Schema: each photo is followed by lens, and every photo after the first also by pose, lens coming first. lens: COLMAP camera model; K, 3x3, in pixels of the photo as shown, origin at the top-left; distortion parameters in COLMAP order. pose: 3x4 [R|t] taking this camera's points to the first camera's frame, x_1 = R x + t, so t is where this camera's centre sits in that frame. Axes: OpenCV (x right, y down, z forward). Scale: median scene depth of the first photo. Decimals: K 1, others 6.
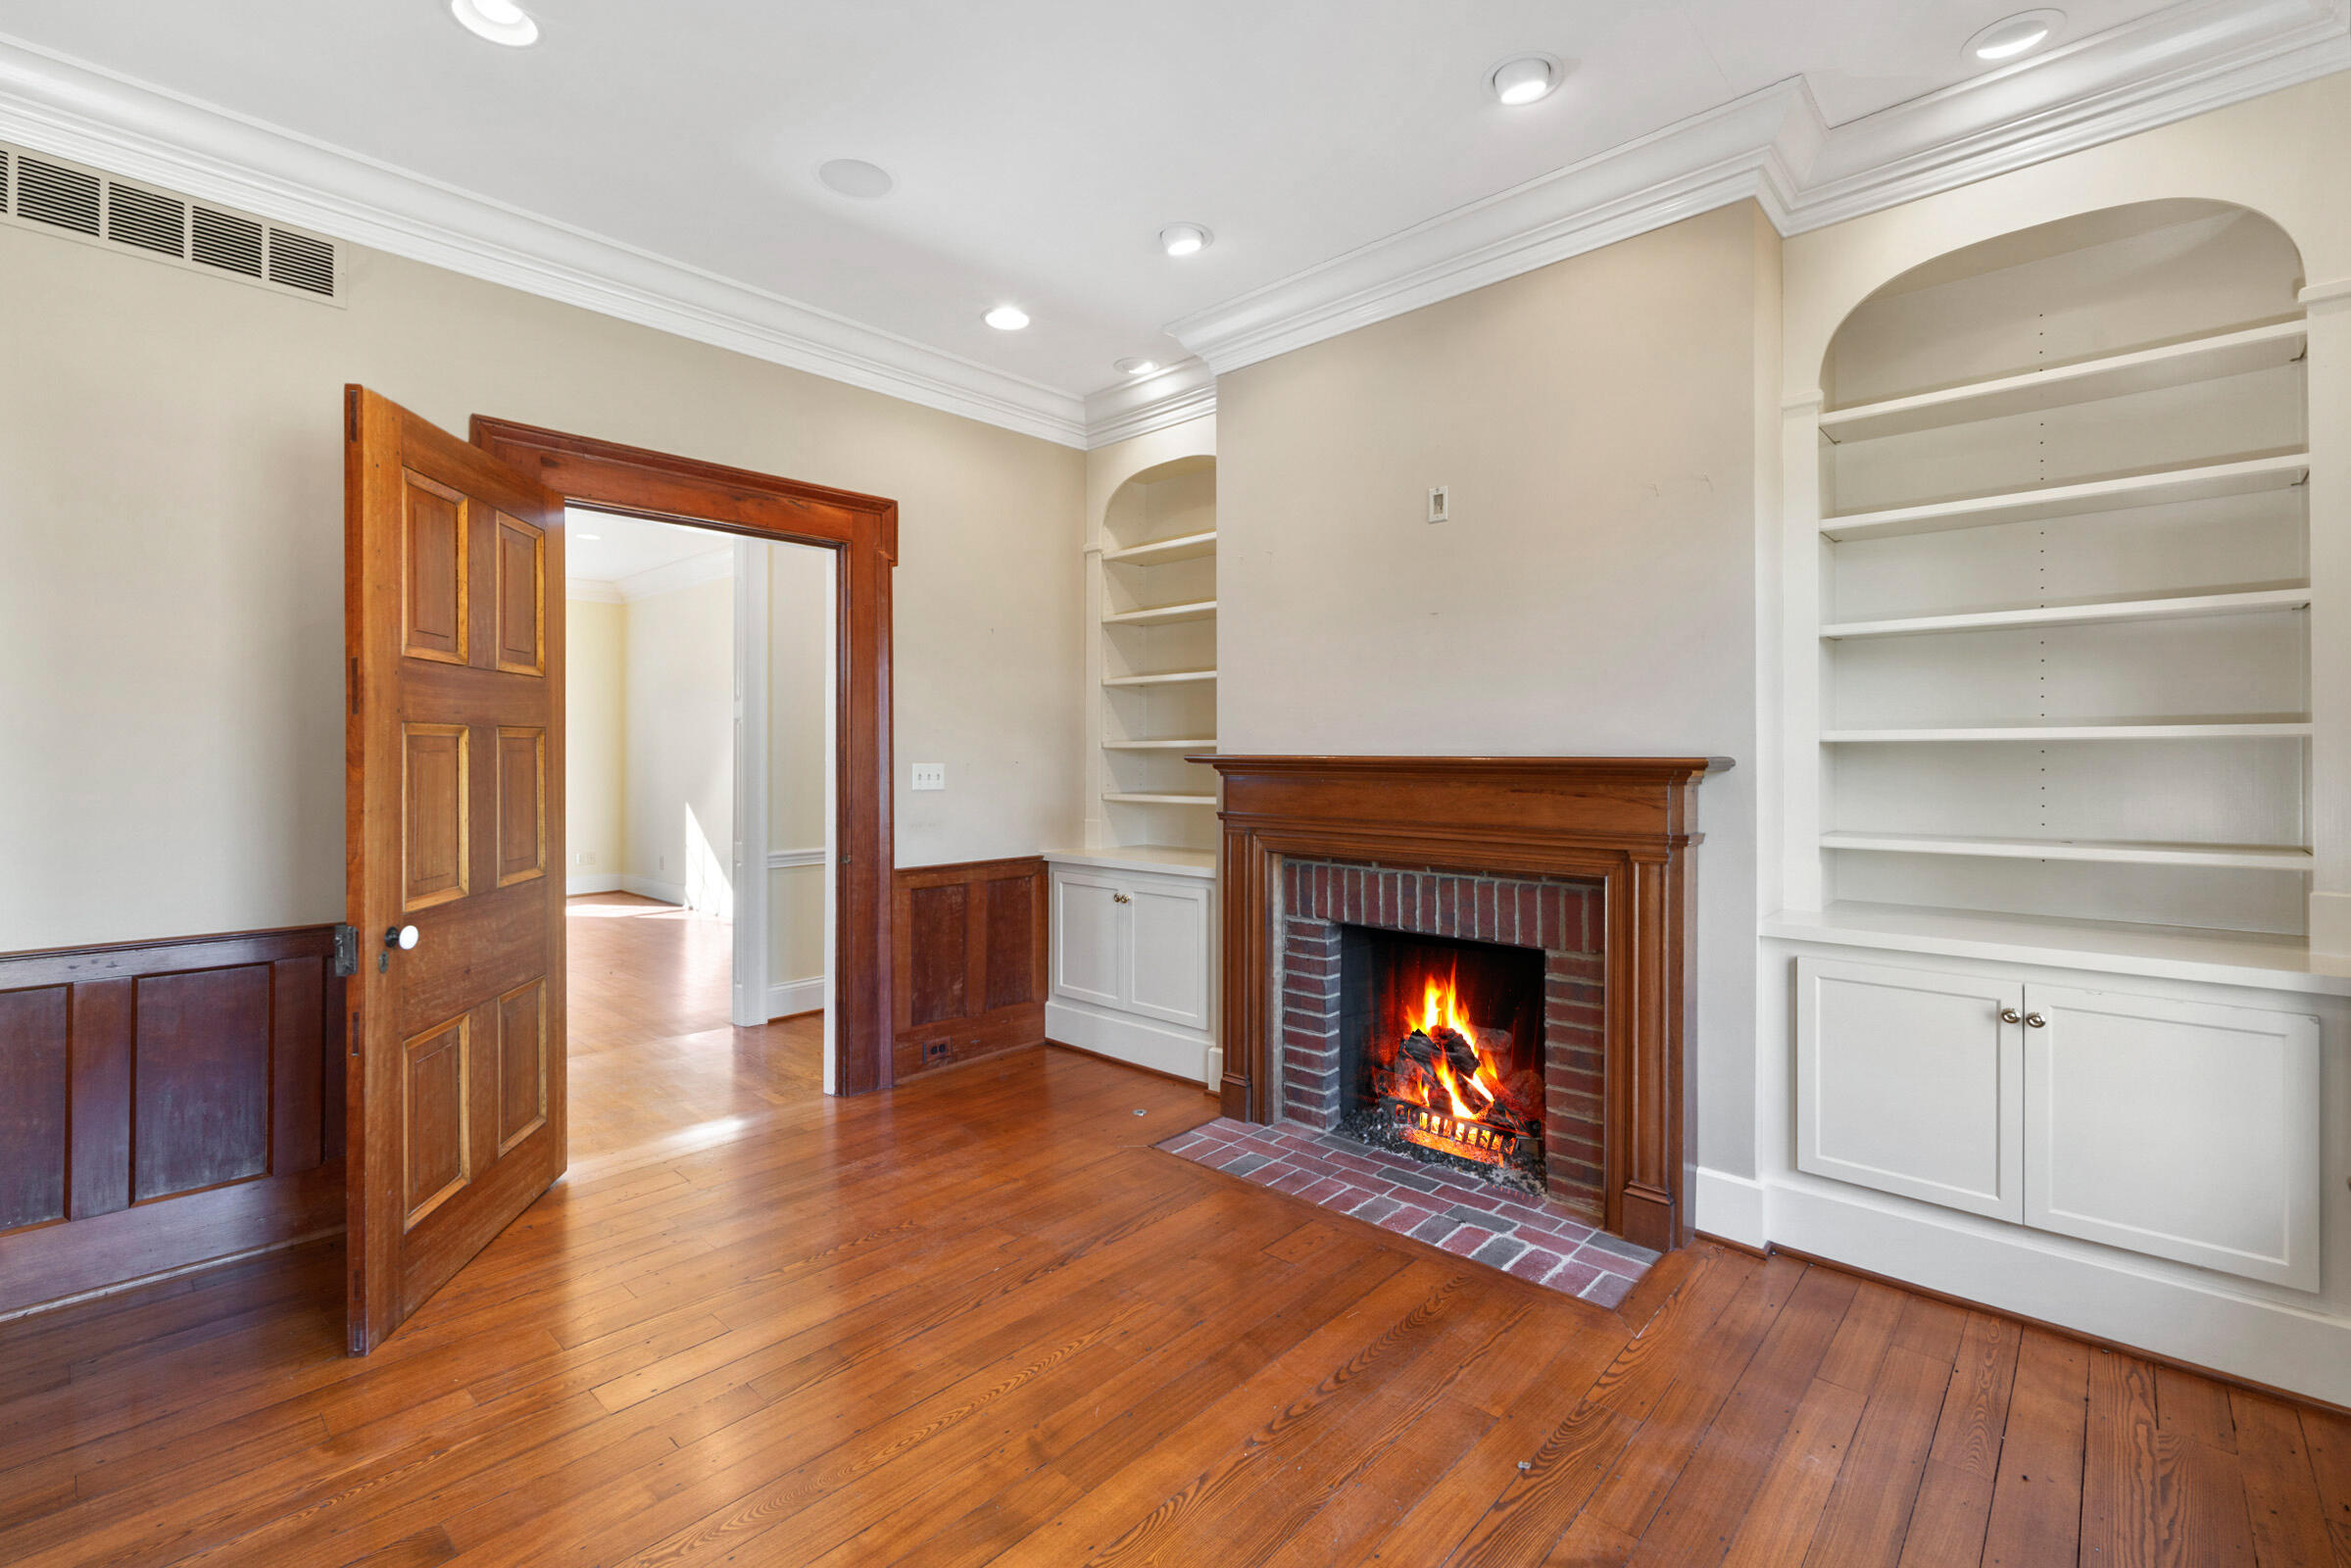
lens RADIAL K [[1025.6, 0, 1165.9], [0, 1025.6, 766.5], [0, 0, 1]] dist [0.001211, 0.000056]
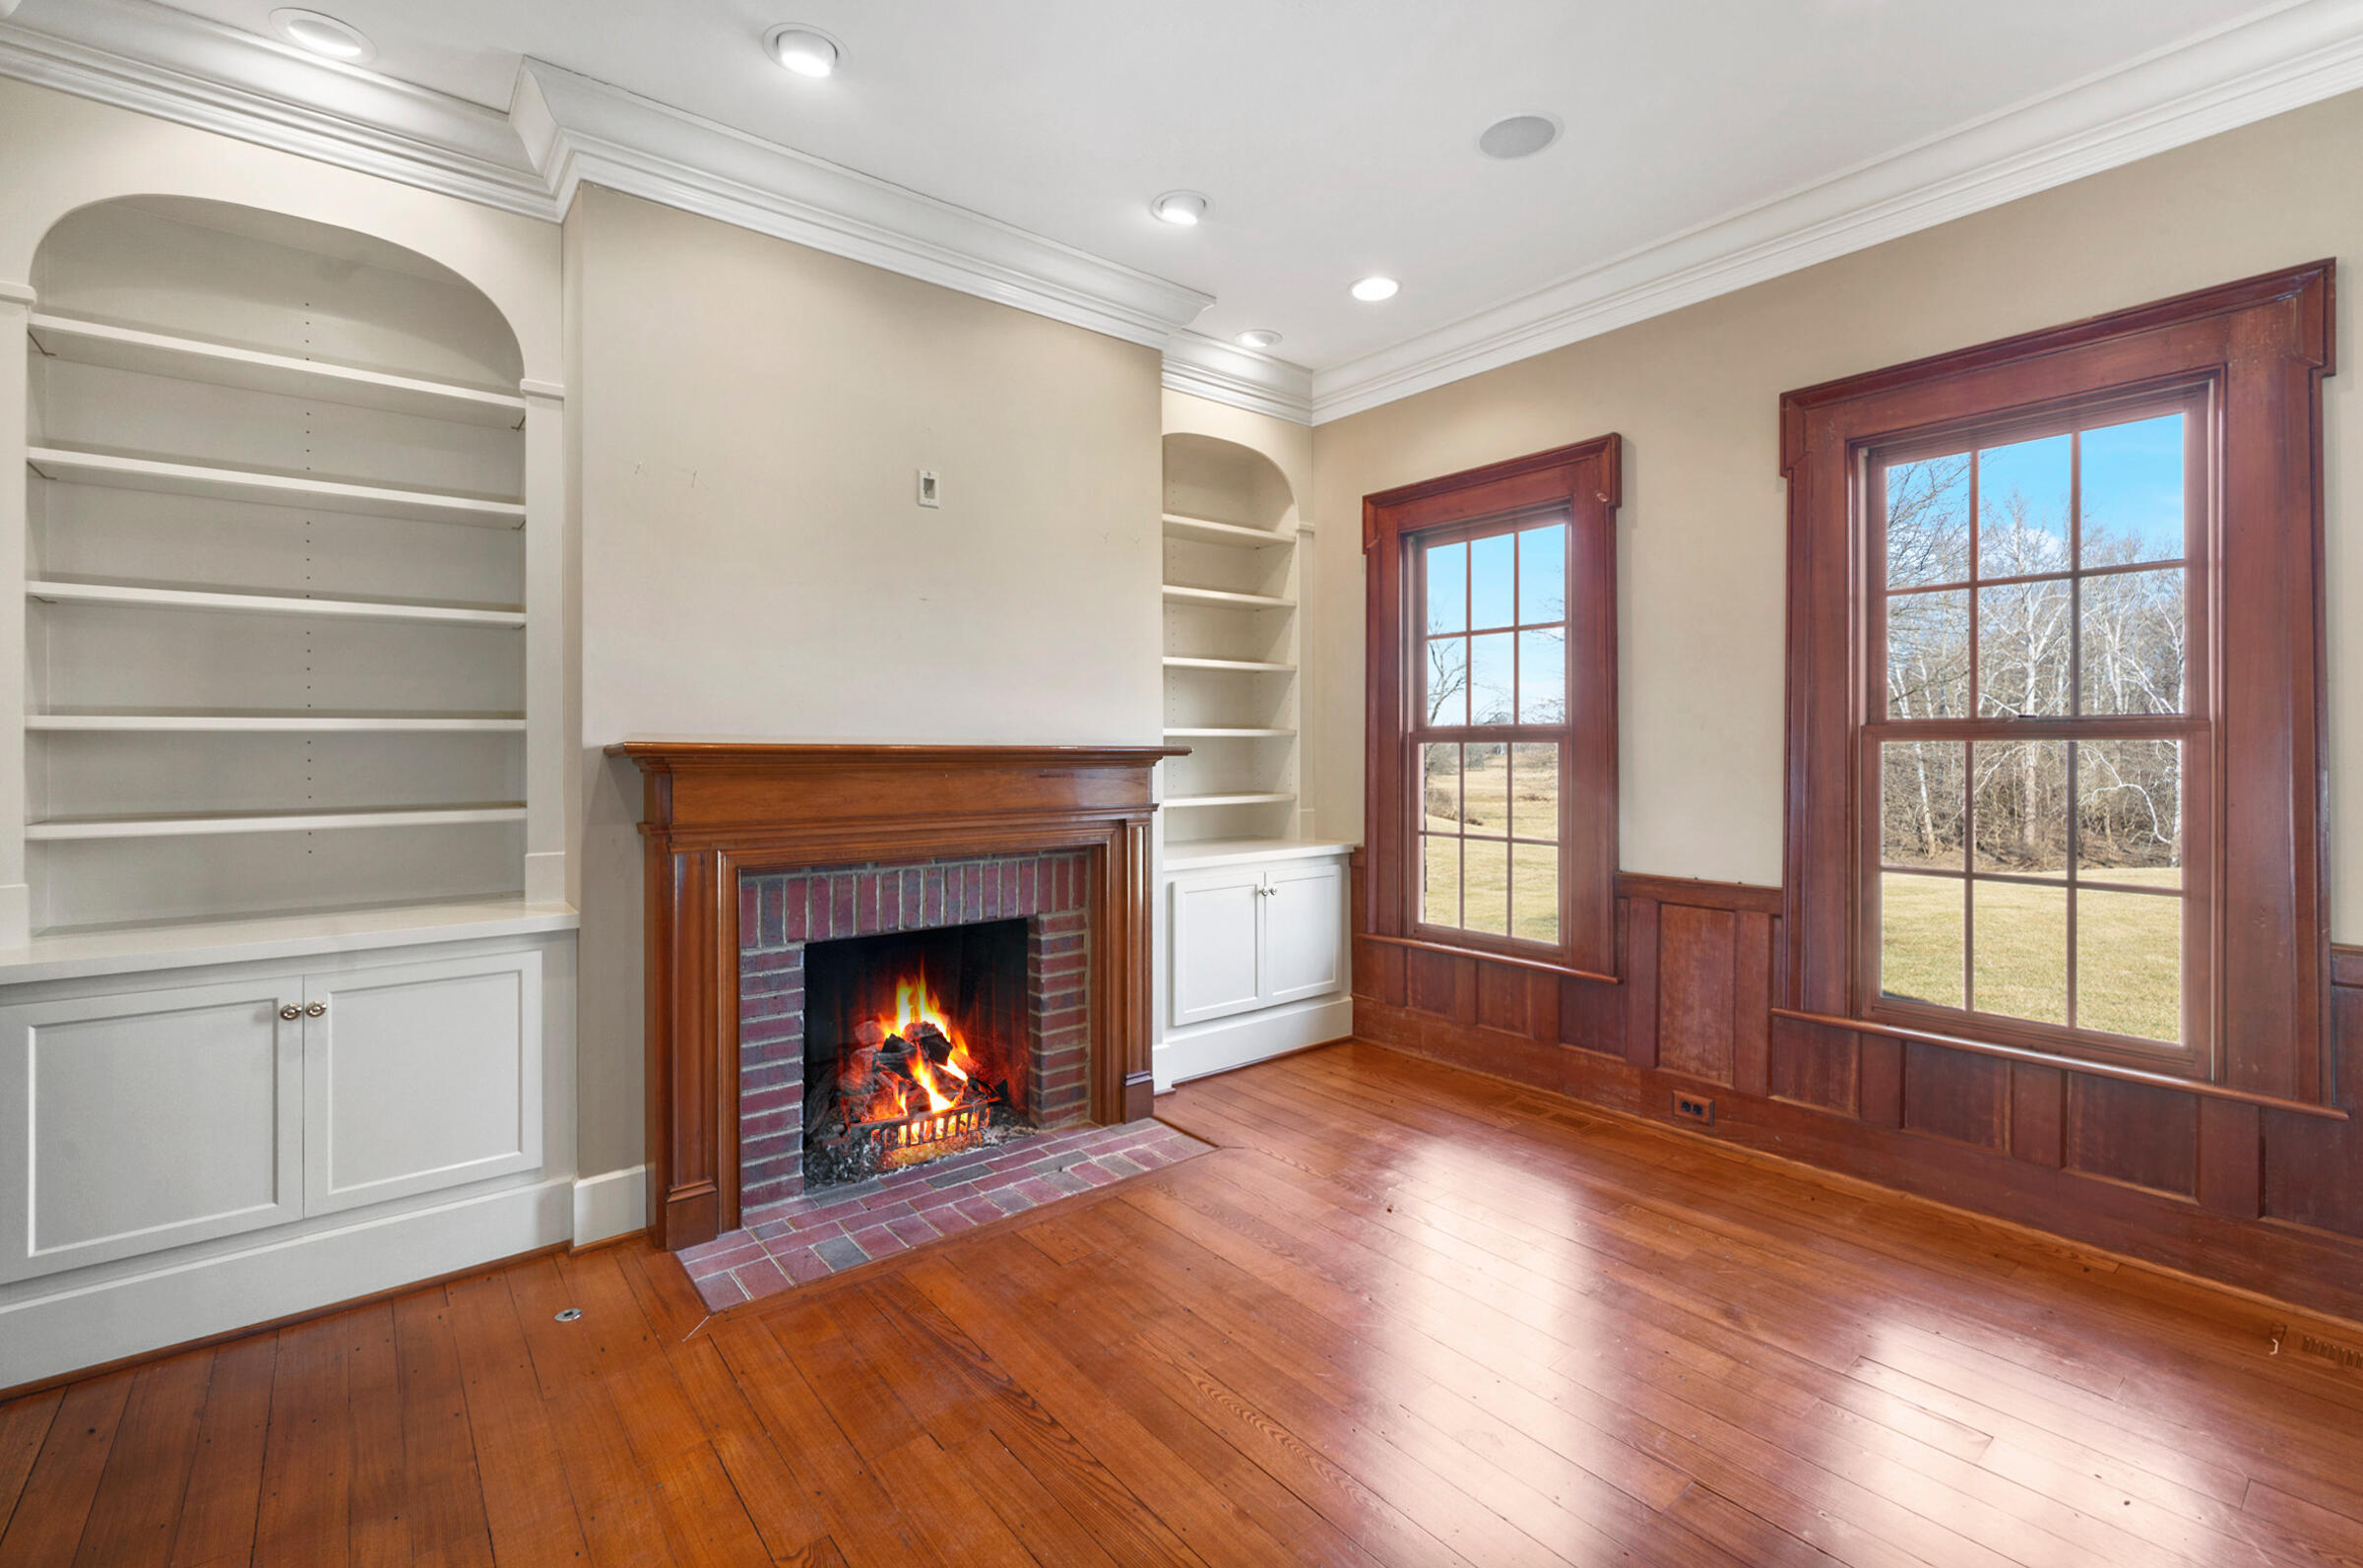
lens RADIAL K [[1037.4, 0, 1248.5], [0, 1037.4, 749.9], [0, 0, 1]] dist [-0.028826, 0.000281]
pose [[0.097844, -0.000396, 0.995202, -0.713404], [0.011927, 0.999929, -0.000775, -0.000997], [-0.995130, 0.011946, 0.097842, 0.622285]]
